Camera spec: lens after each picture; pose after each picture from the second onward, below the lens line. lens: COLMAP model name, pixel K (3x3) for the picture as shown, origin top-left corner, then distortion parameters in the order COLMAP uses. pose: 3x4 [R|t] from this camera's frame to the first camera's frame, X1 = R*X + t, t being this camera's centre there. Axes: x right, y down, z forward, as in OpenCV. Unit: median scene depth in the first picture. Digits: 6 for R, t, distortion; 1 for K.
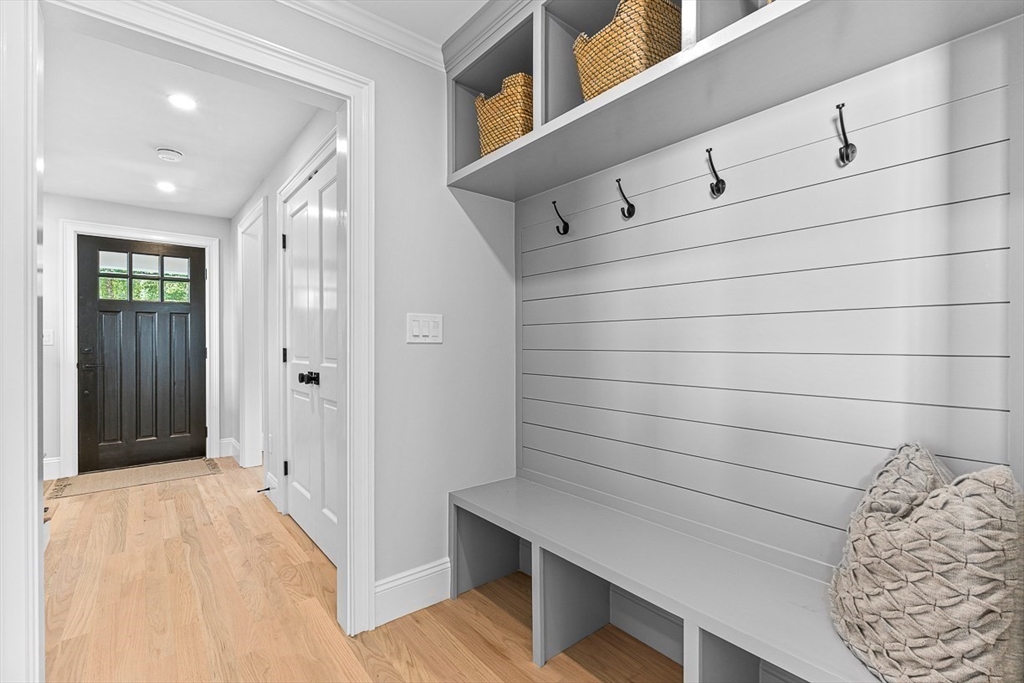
lens RADIAL K [[458.8, 0, 507.8], [0, 458.8, 341.4], [0, 0, 1]] dist [0.000566, -0.000195]
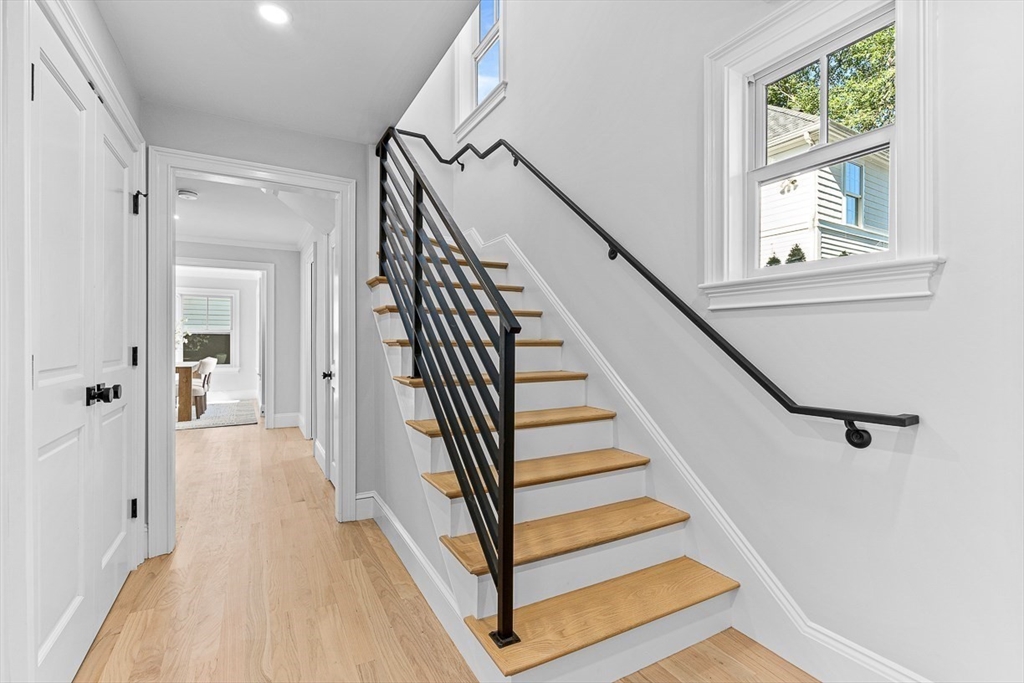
lens RADIAL K [[458.8, 0, 513.3], [0, 458.8, 340.2], [0, 0, 1]] dist [0.000566, -0.000195]
pose [[-0.986569, 0.001919, 0.163335, -1.261176], [0.001709, 0.999998, -0.001427, 0.006294], [-0.163337, -0.001129, -0.986570, 1.738329]]
